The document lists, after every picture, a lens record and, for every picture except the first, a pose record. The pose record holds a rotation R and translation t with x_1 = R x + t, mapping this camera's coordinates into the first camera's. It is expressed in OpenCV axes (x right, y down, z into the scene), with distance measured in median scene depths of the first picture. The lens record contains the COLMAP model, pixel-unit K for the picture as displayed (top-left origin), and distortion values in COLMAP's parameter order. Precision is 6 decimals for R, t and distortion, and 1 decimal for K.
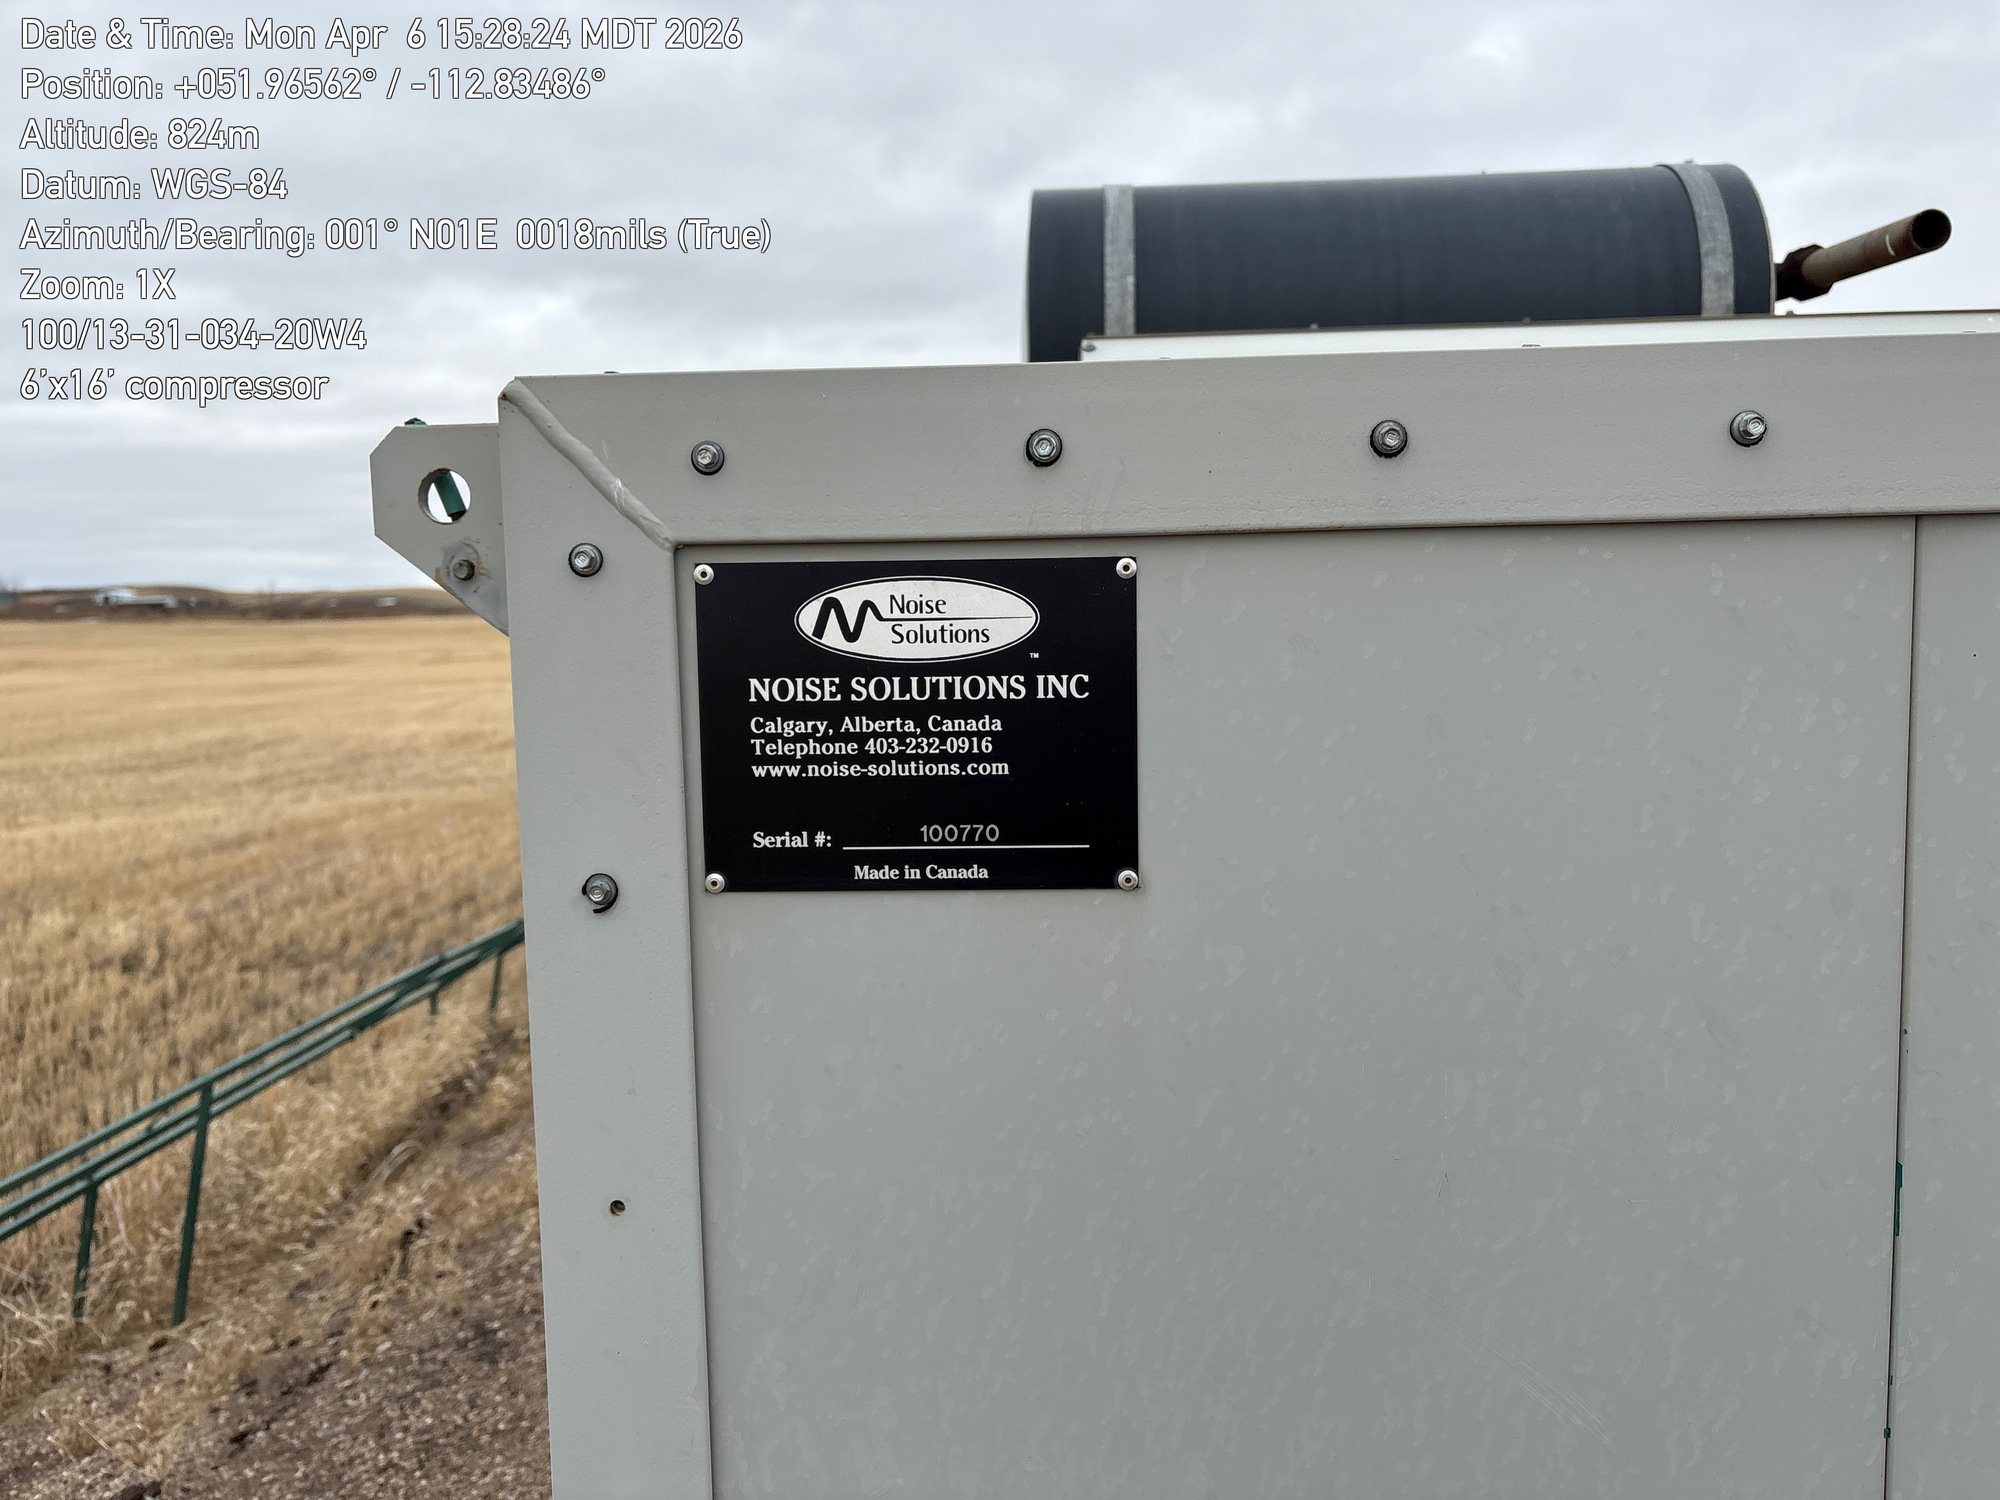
lens RADIAL K [[1473.4, 0, 1000.0], [0, 1473.4, 750.0], [0, 0, 1]] dist [0.037691, -0.049430]
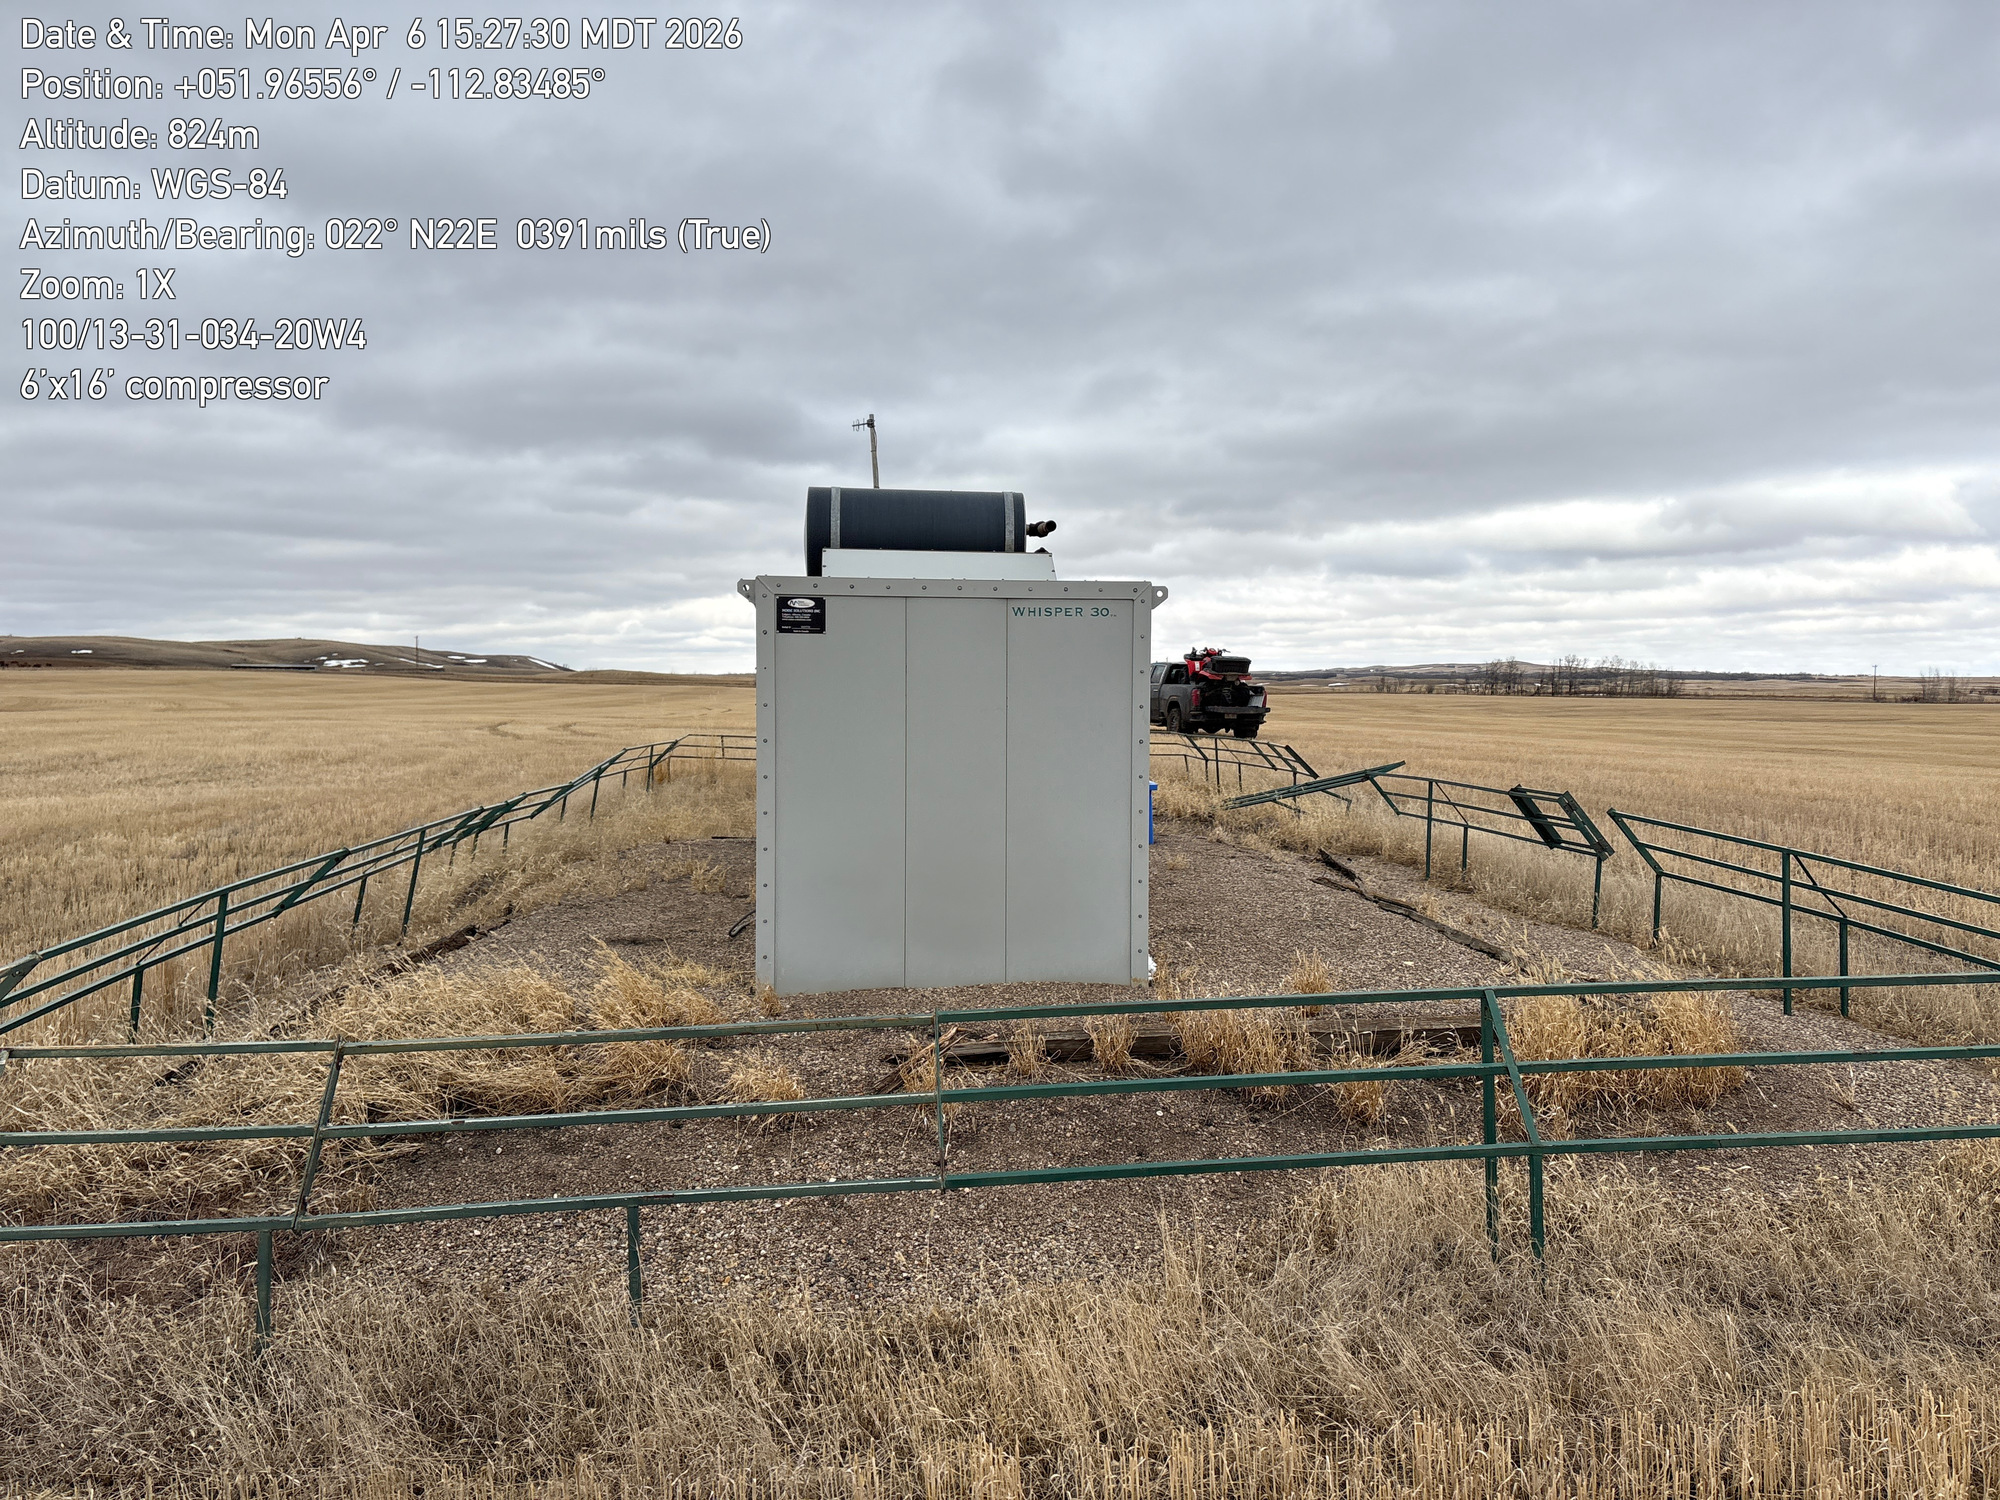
lens RADIAL K [[1473.4, 0, 1000.0], [0, 1473.4, 750.0], [0, 0, 1]] dist [0.037691, -0.049430]
pose [[0.985636, 0.017041, 0.168021, -0.103856], [-0.009197, 0.998836, -0.047353, 0.355320], [-0.168632, 0.045127, 0.984645, -2.336884]]
